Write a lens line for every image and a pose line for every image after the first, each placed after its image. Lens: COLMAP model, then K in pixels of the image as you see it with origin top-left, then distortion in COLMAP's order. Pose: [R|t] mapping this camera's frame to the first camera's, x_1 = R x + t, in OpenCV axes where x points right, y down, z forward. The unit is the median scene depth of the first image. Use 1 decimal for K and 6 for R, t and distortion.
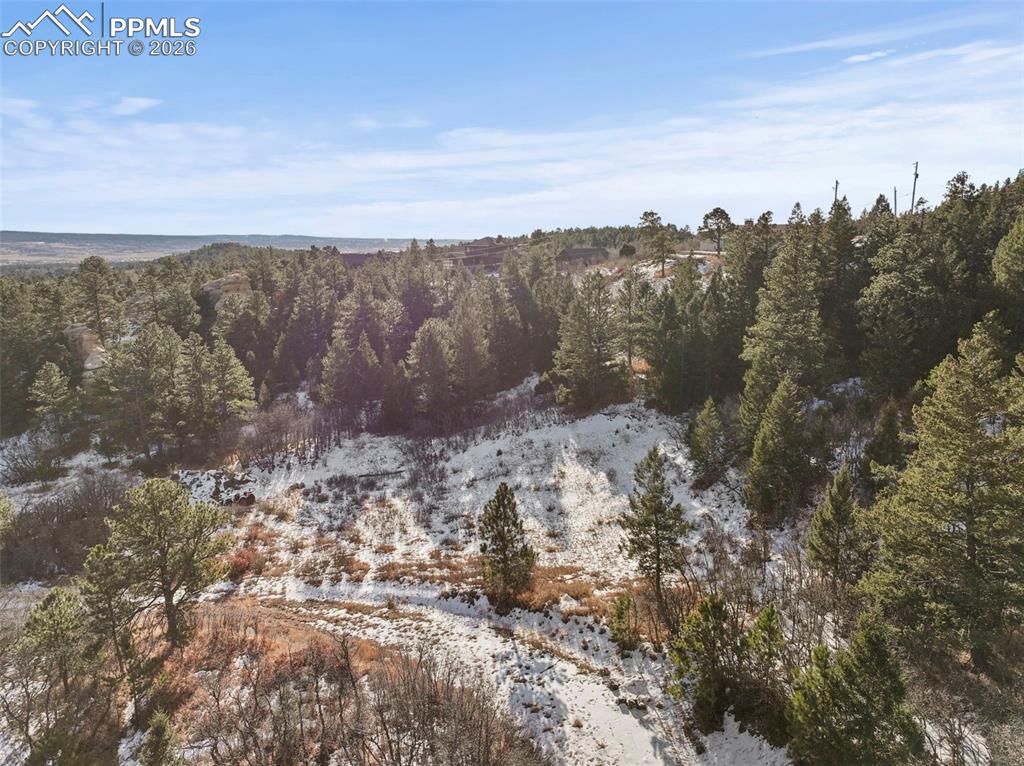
lens RADIAL K [[728.1, 0, 513.3], [0, 728.1, 383.6], [0, 0, 1]] dist [-0.000642, 0.007582]
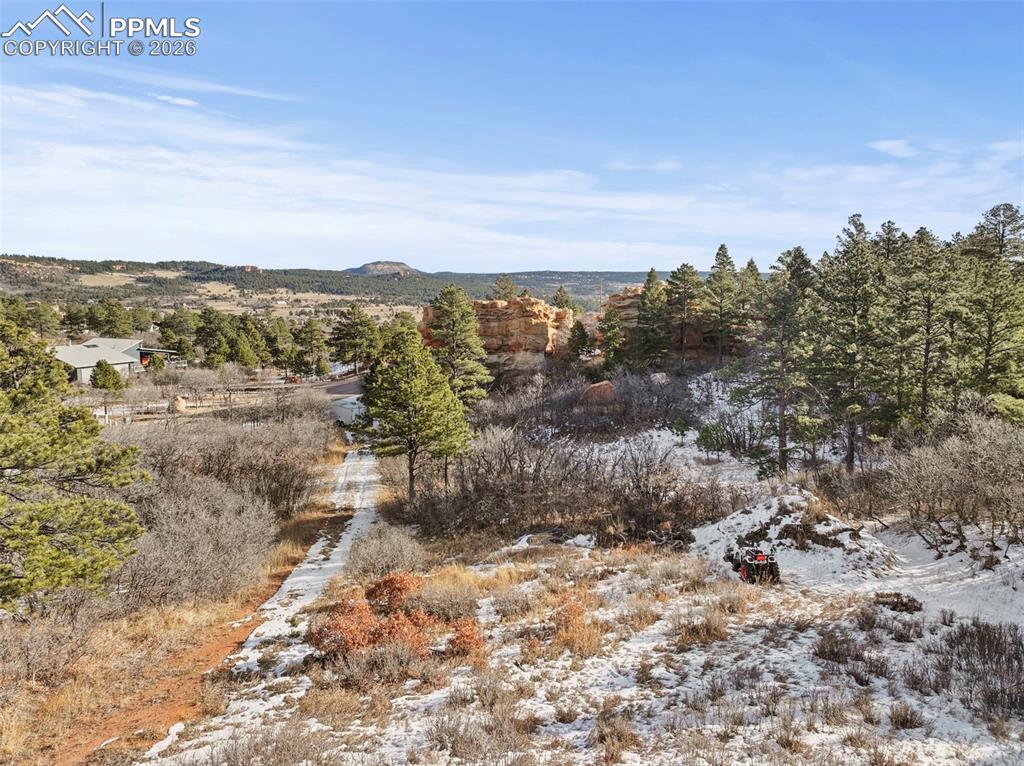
lens RADIAL K [[723.1, 0, 513.4], [0, 723.1, 383.8], [0, 0, 1]] dist [-0.004204, 0.016342]
pose [[0.159561, 0.145676, -0.976380, 0.021737], [-0.194312, 0.974338, 0.113617, 0.034161], [0.967875, 0.171594, 0.183773, 0.875970]]
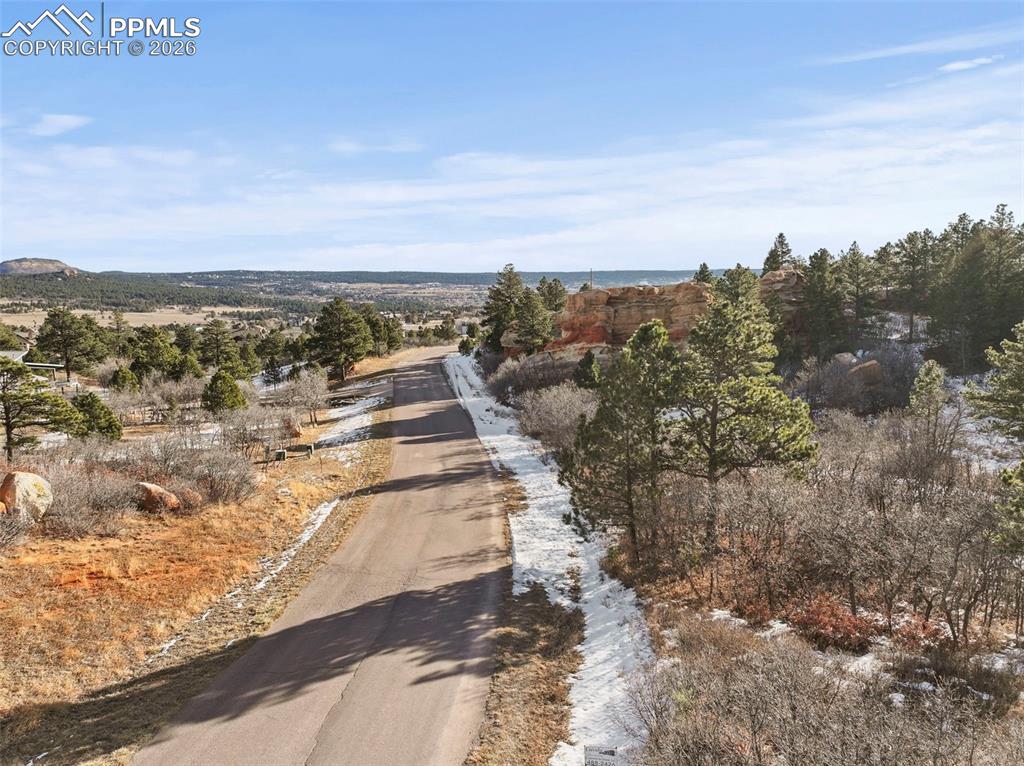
lens RADIAL K [[723.6, 0, 514.4], [0, 723.6, 384.8], [0, 0, 1]] dist [0.000951, 0.002943]
pose [[0.544336, 0.124575, -0.829566, -0.415174], [-0.164273, 0.985595, 0.040215, 0.215396], [0.822625, 0.114384, 0.556959, 0.120730]]
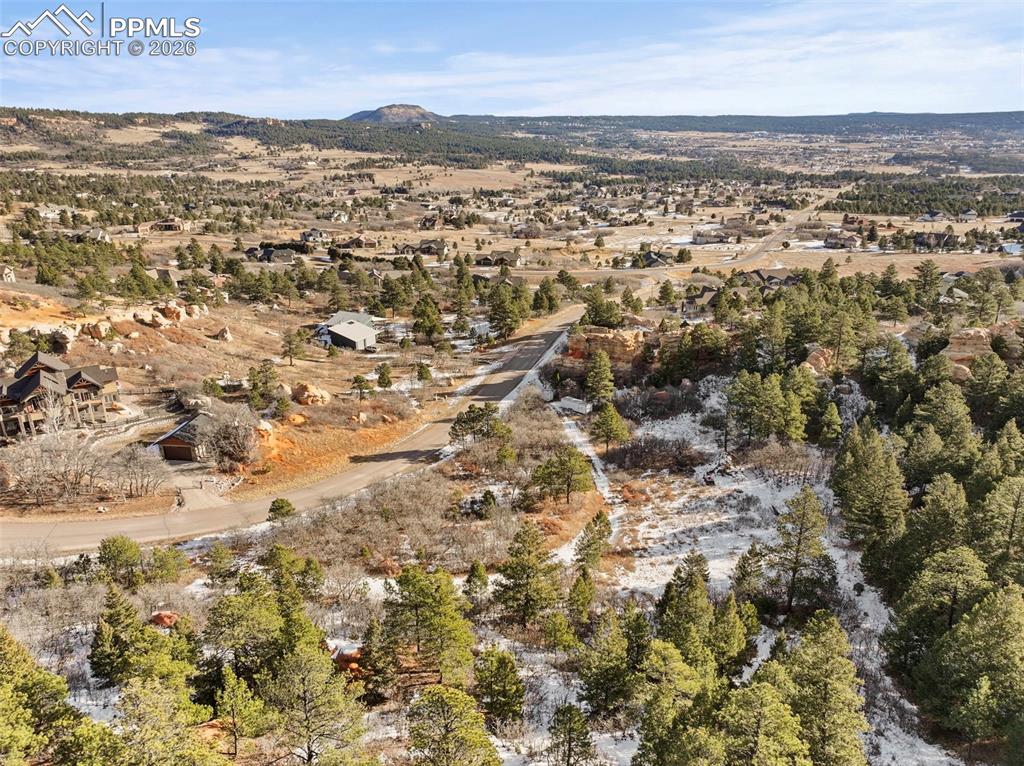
lens RADIAL K [[723.1, 0, 513.4], [0, 723.1, 383.8], [0, 0, 1]] dist [-0.004204, 0.016342]
pose [[0.138509, 0.347560, -0.927371, 1.376415], [-0.194654, 0.927686, 0.318605, -0.653053], [0.971043, 0.136387, 0.196147, 0.132967]]
